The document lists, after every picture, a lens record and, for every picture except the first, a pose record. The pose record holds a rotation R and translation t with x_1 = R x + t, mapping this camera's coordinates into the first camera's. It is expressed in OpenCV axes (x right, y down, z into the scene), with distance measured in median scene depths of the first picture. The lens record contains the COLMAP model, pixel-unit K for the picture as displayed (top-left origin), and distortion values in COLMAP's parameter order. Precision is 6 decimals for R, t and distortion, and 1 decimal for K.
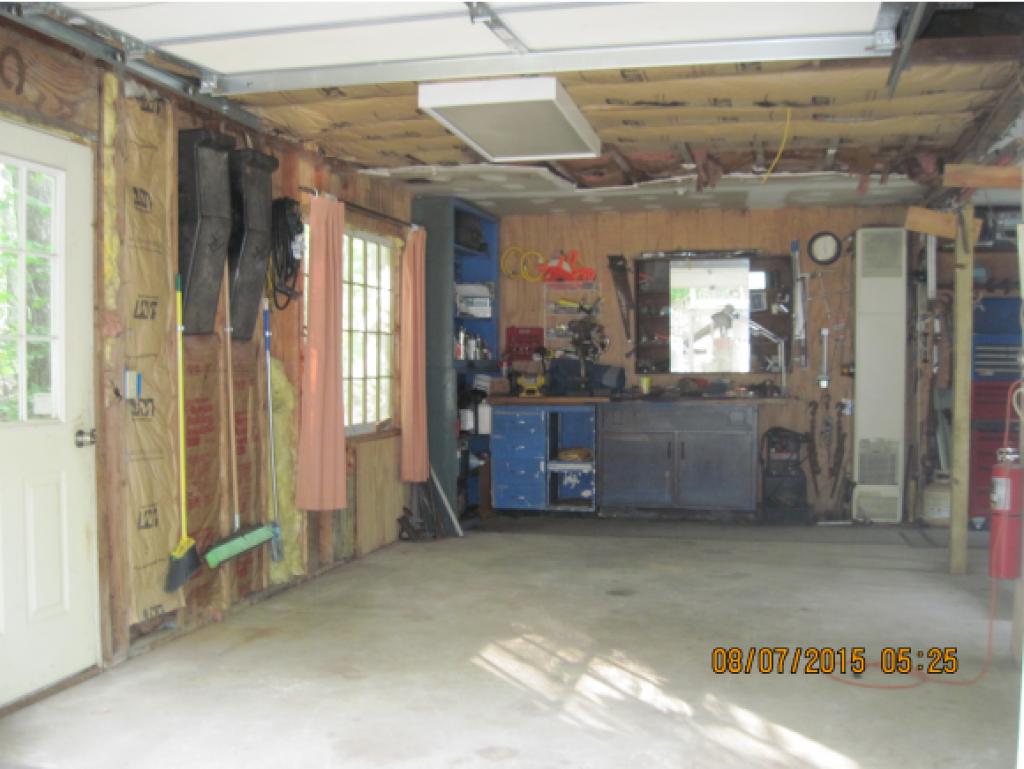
lens RADIAL K [[1039.3, 0, 509.0], [0, 1039.3, 386.1], [0, 0, 1]] dist [-0.124128, 0.031632]
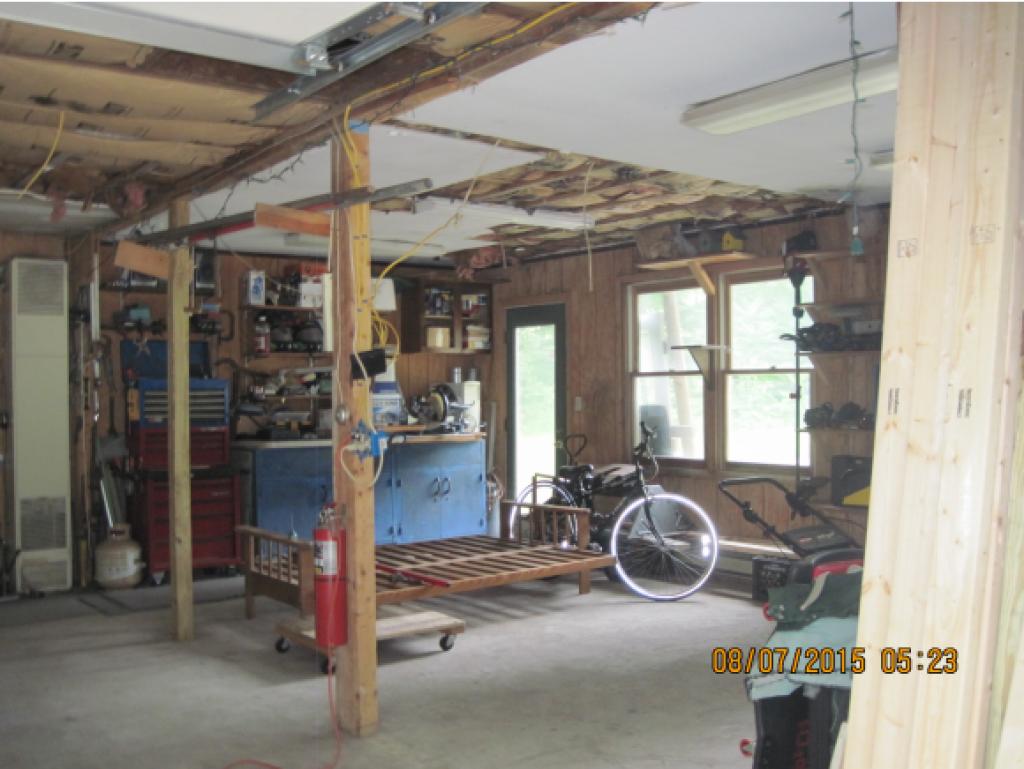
lens RADIAL K [[1039.3, 0, 509.0], [0, 1039.3, 386.1], [0, 0, 1]] dist [-0.124128, 0.031632]
pose [[0.597960, -0.004956, 0.801510, -0.098707], [0.030788, 0.999385, -0.016789, -0.017273], [-0.800934, 0.034716, 0.597745, 0.150215]]
